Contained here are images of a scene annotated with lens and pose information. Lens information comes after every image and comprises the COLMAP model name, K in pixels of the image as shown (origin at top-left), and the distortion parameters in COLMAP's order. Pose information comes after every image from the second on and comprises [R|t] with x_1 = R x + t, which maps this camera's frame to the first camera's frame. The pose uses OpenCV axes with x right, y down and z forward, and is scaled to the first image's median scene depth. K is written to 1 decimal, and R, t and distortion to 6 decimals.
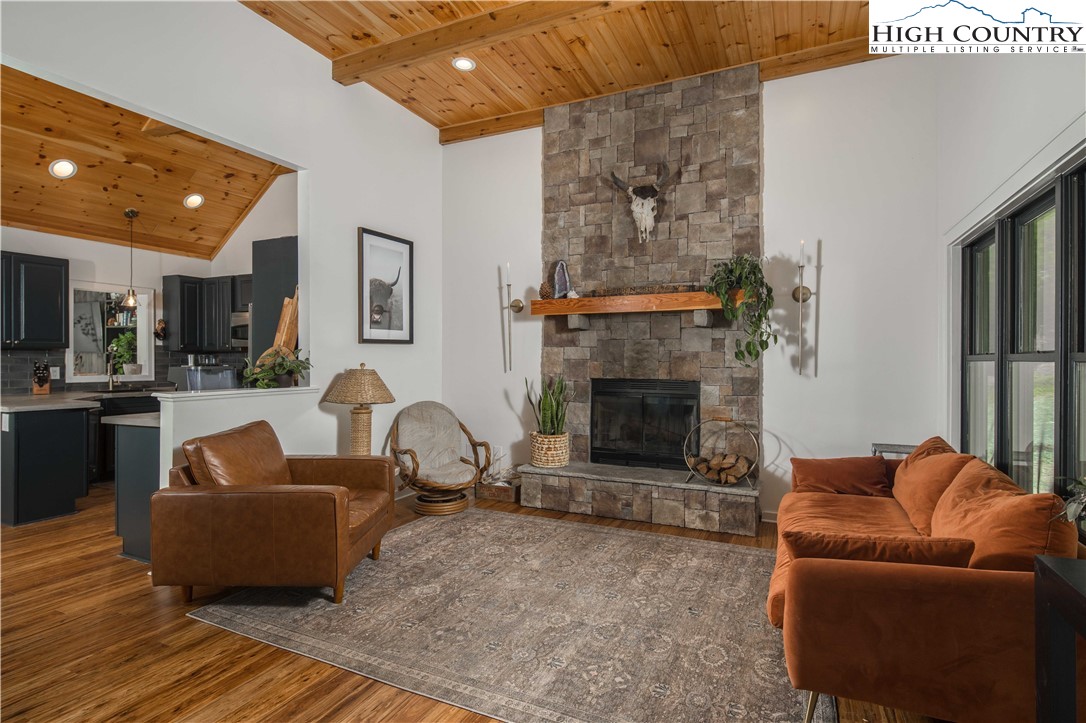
lens RADIAL K [[541.2, 0, 563.0], [0, 541.2, 360.4], [0, 0, 1]] dist [-0.002920, -0.001630]
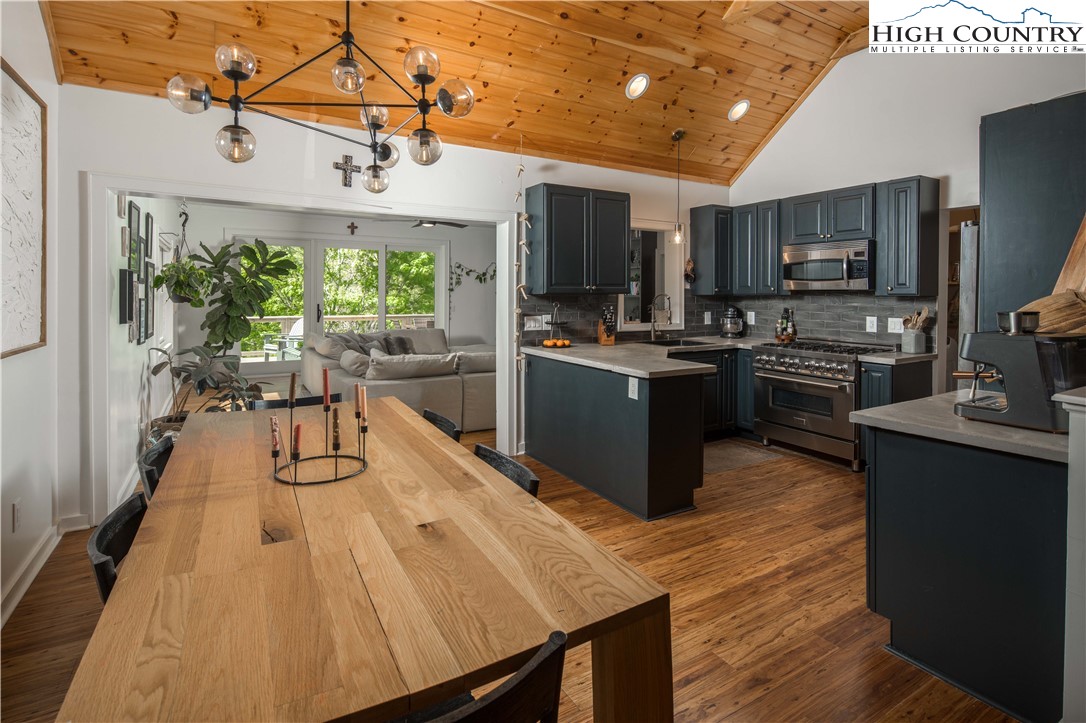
lens RADIAL K [[535.5, 0, 543.4], [0, 535.5, 299.2], [0, 0, 1]] dist [0.000144, -0.000257]
pose [[0.813205, 0.003759, -0.581966, -0.445550], [-0.001940, 0.999991, 0.003748, -0.014283], [0.581974, -0.001919, 0.813205, 0.173365]]
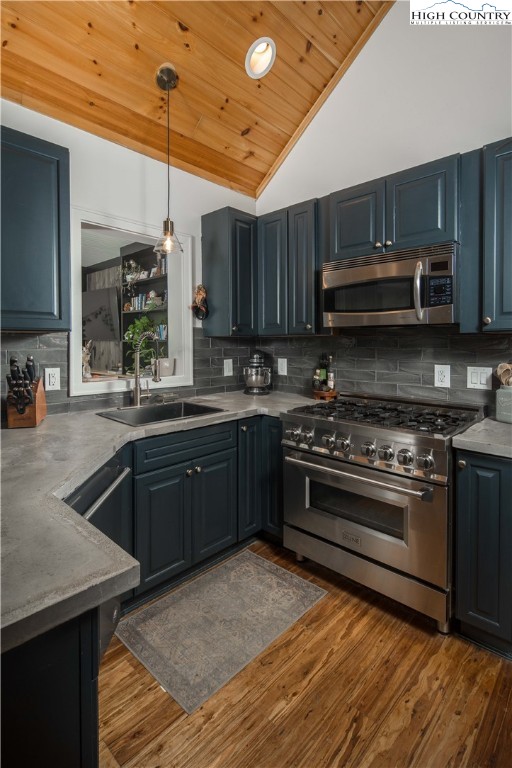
lens RADIAL K [[376.1, 0, 256.0], [0, 376.1, 348.7], [0, 0, 1]] dist [0.000120, -0.000296]
pose [[0.939924, -0.000305, -0.341383, -0.549354], [0.003970, 0.999942, 0.010038, -0.008229], [0.341360, -0.010790, 0.939871, 0.630161]]
